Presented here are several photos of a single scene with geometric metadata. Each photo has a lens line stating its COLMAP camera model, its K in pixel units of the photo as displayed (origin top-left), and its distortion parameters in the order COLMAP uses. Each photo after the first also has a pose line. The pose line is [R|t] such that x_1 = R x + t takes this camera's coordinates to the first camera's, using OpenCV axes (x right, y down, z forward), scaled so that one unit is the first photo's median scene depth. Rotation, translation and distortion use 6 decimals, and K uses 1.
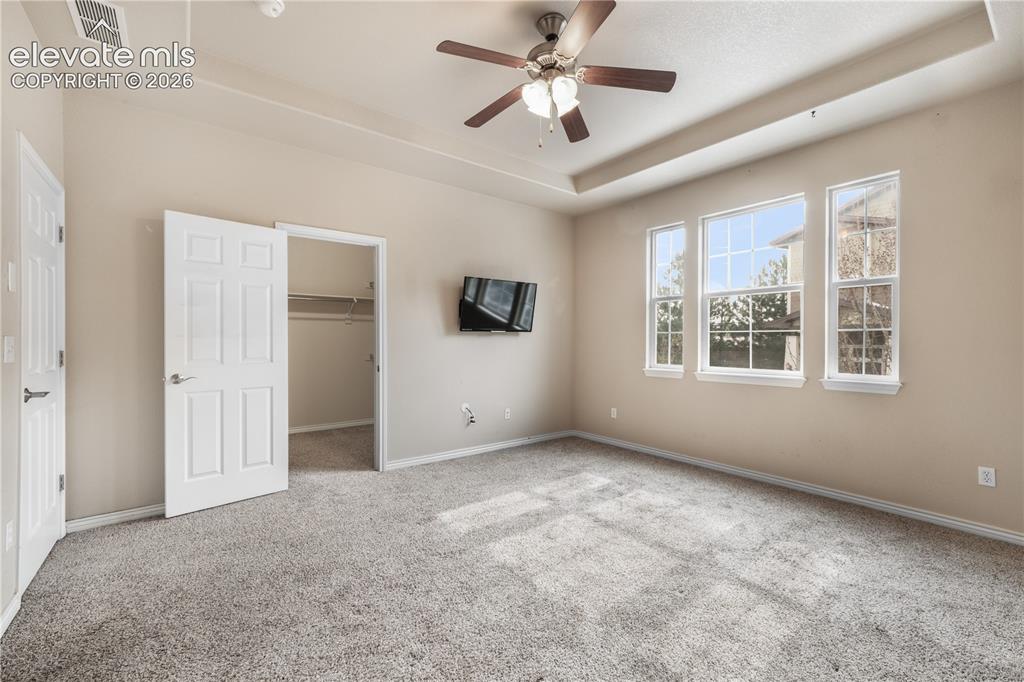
lens RADIAL K [[437.9, 0, 528.7], [0, 437.9, 340.2], [0, 0, 1]] dist [0.002418, 0.000015]
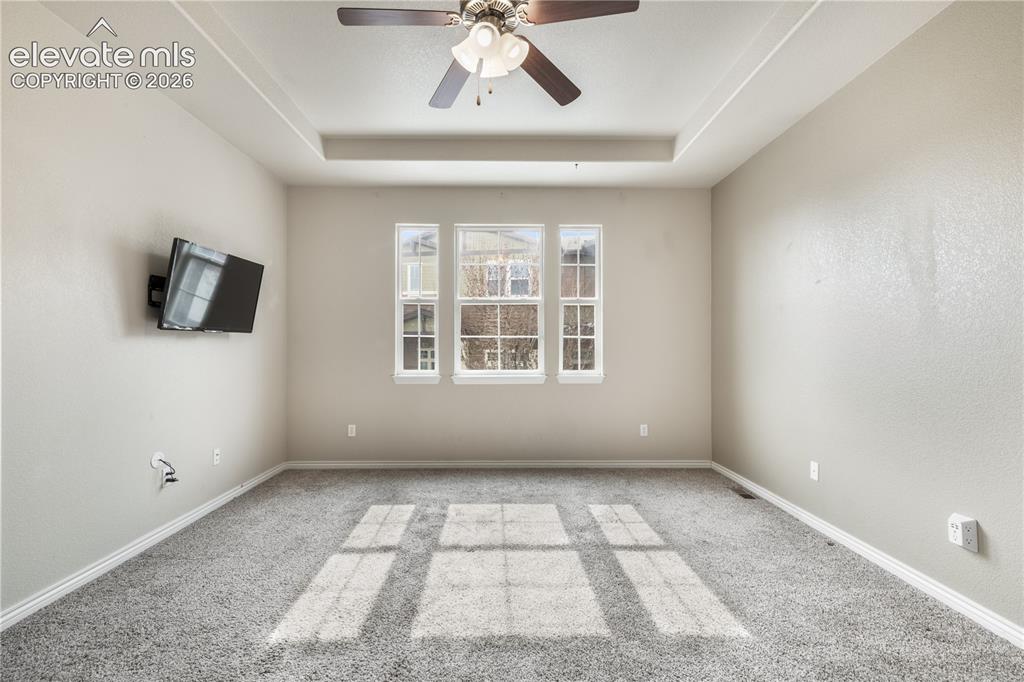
lens RADIAL K [[437.9, 0, 511.8], [0, 437.9, 343.5], [0, 0, 1]] dist [0.002418, 0.000015]
pose [[0.605736, 0.003295, 0.795659, -0.391658], [-0.000455, 0.999993, -0.003794, 0.001123], [-0.795665, 0.001936, 0.605733, 0.318505]]
